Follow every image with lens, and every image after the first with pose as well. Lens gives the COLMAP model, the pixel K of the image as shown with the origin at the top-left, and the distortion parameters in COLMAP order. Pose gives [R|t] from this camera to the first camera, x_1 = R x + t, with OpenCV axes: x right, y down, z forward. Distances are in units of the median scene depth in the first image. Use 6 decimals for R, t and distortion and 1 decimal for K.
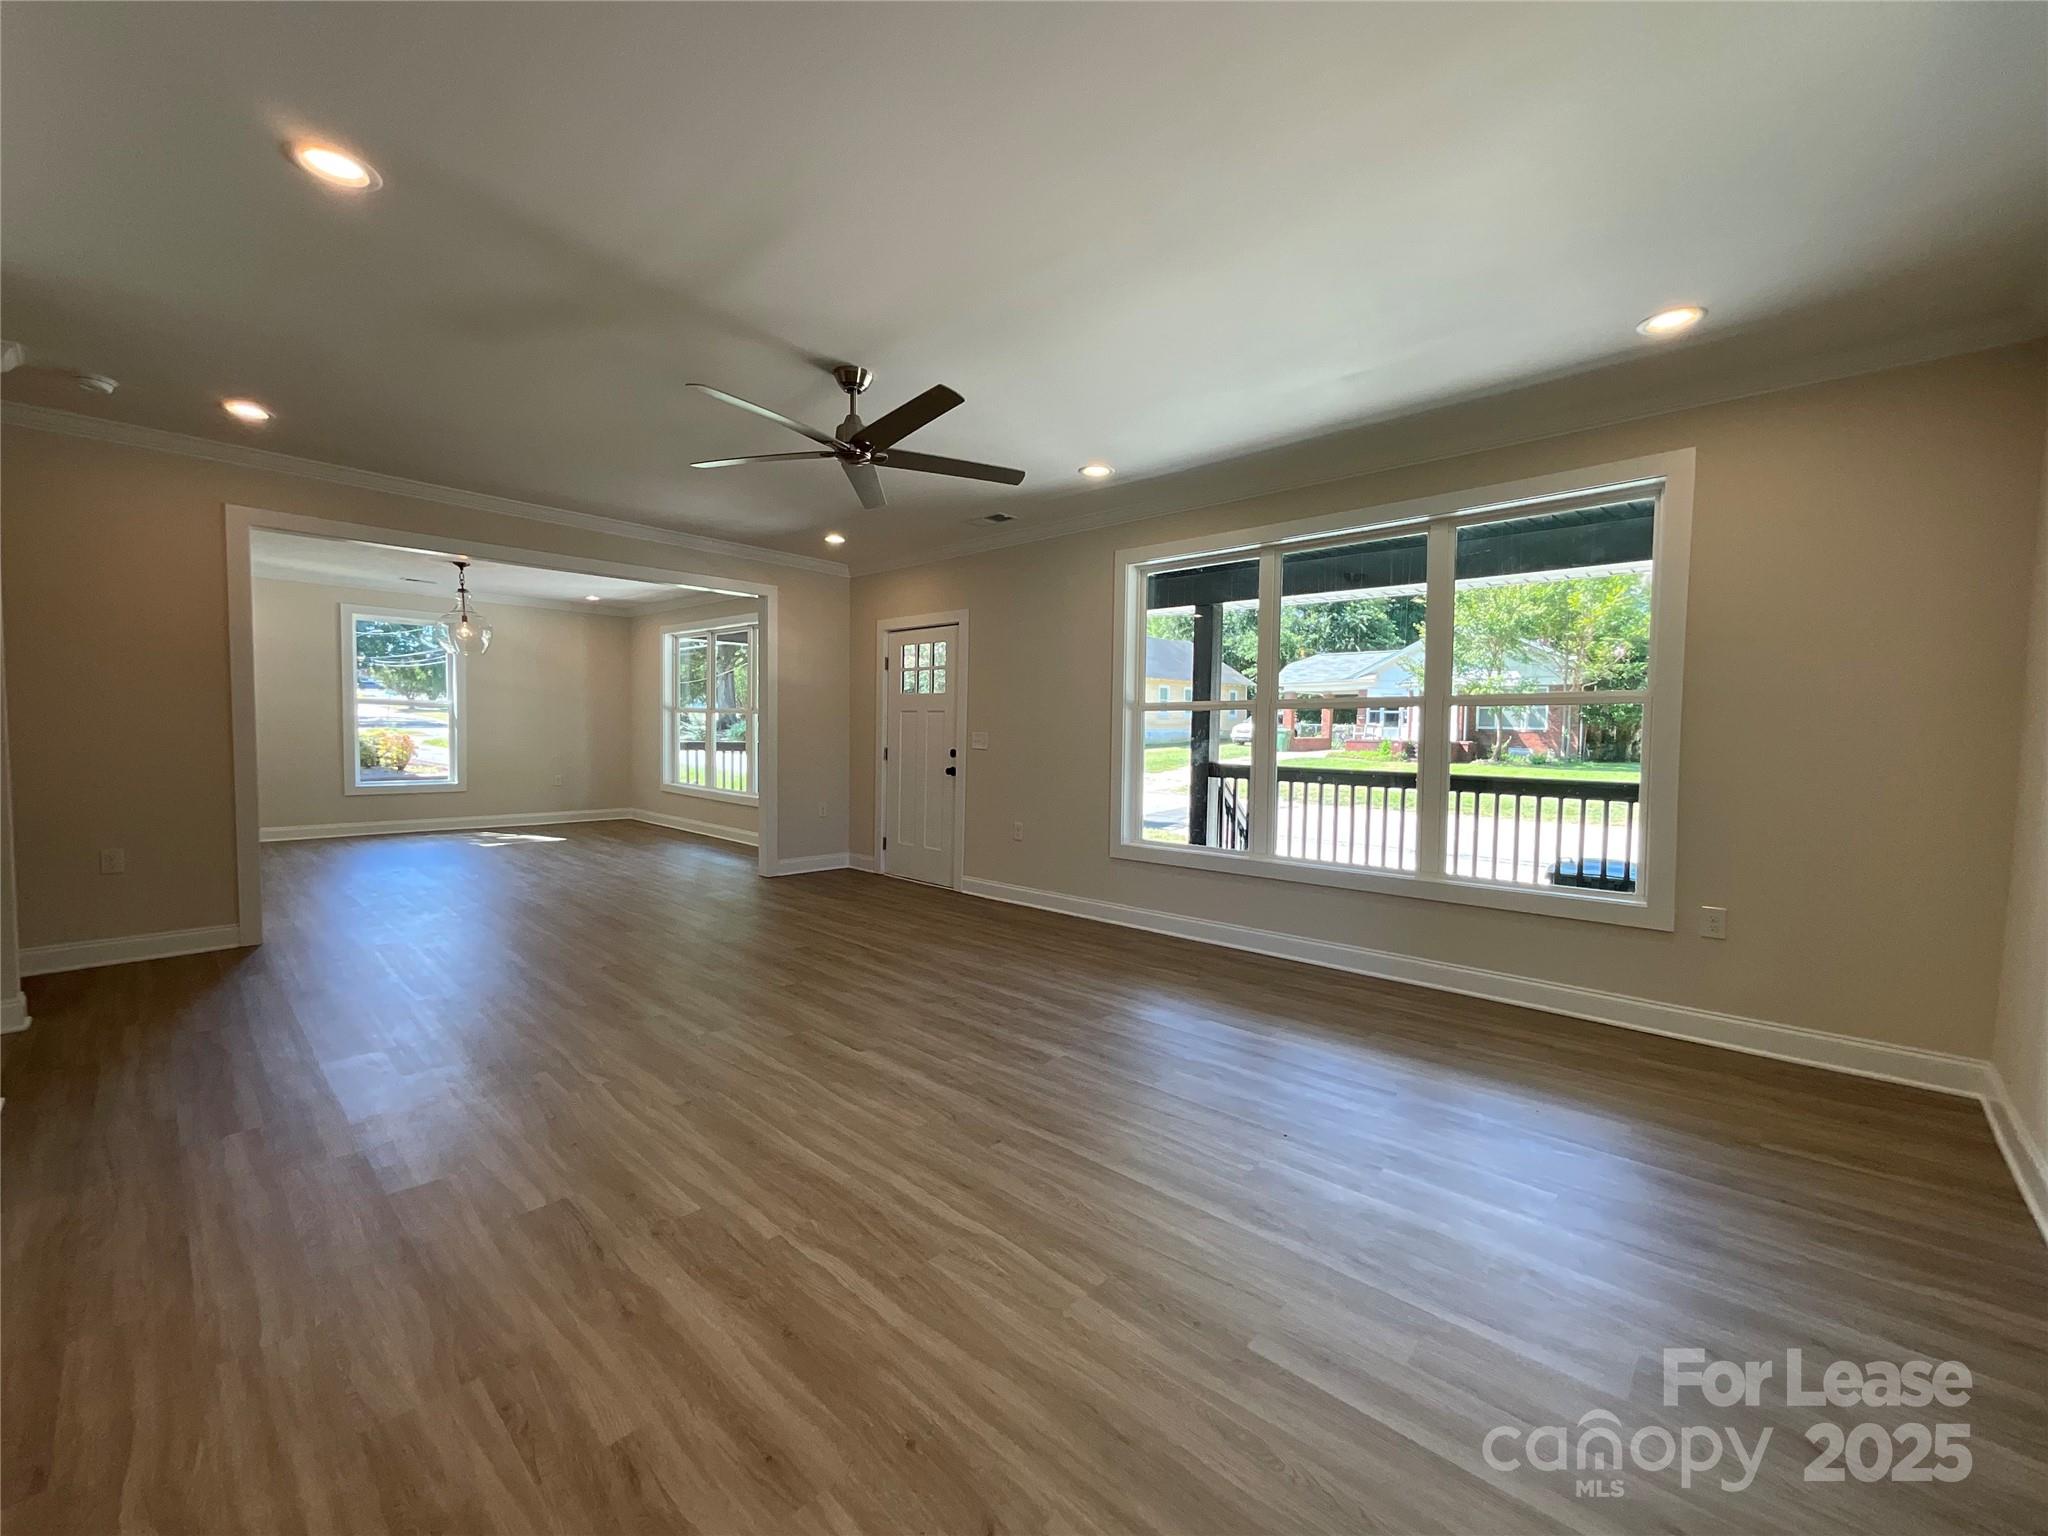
lens RADIAL K [[826.3, 0, 1026.2], [0, 826.3, 764.5], [0, 0, 1]] dist [0.017678, 0.000363]
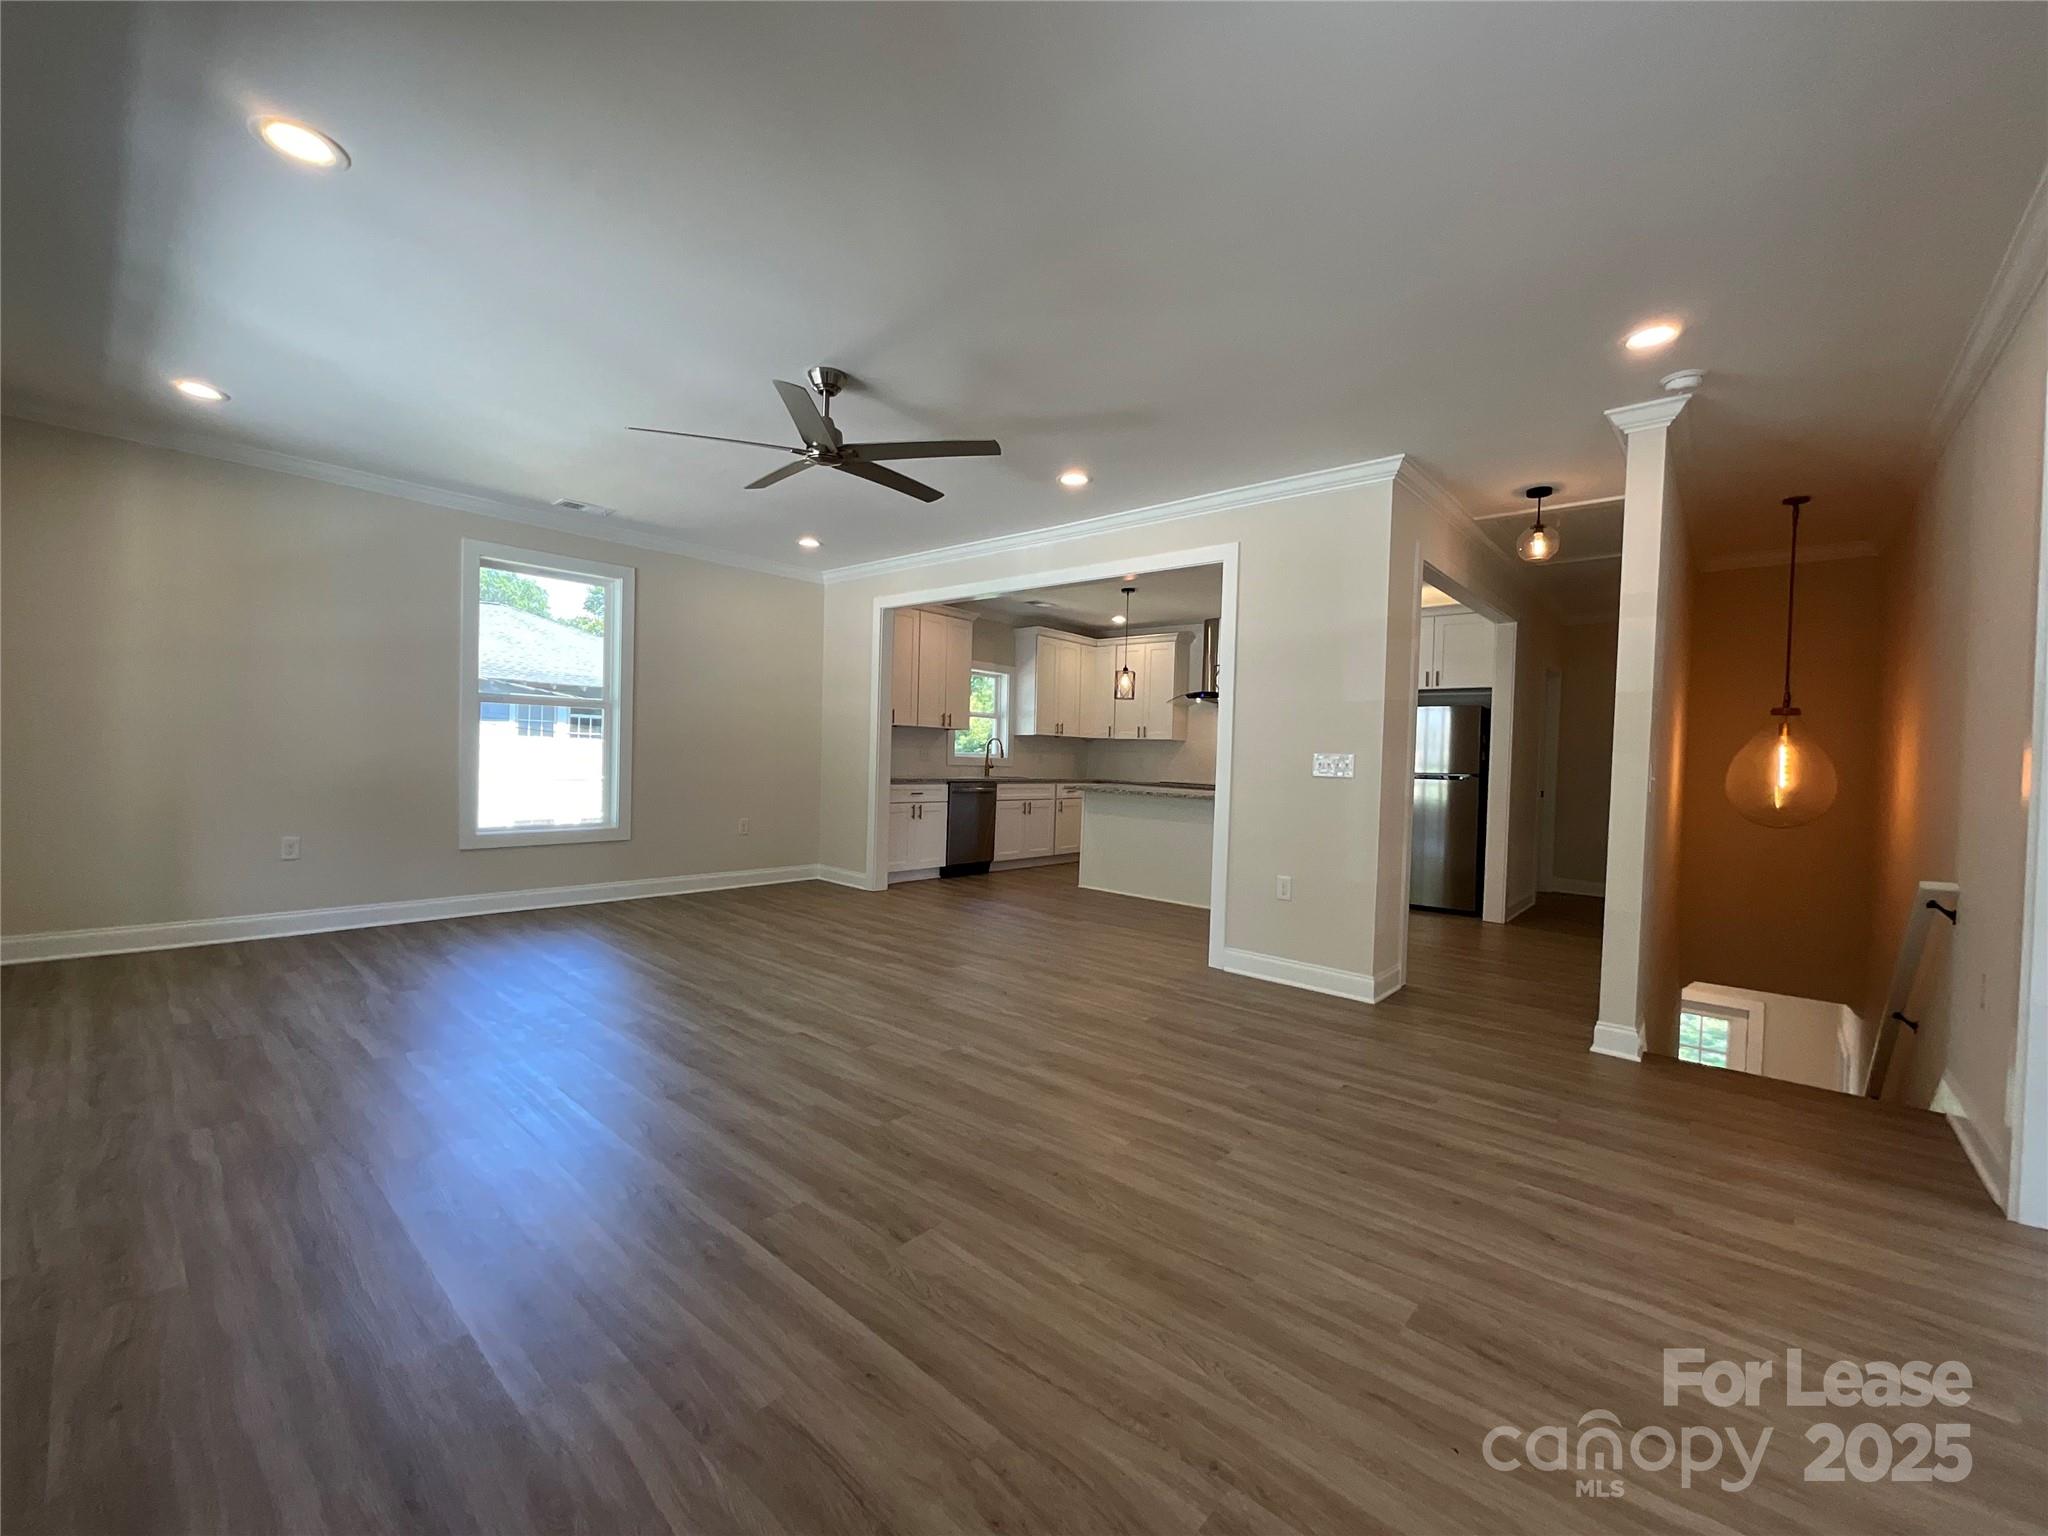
lens RADIAL K [[826.3, 0, 1026.2], [0, 826.3, 764.5], [0, 0, 1]] dist [0.017678, 0.000363]
pose [[-0.998411, -0.047030, -0.031037, -0.471492], [-0.048942, 0.996747, 0.064024, -0.085149], [0.027925, 0.065442, -0.997466, 2.193958]]
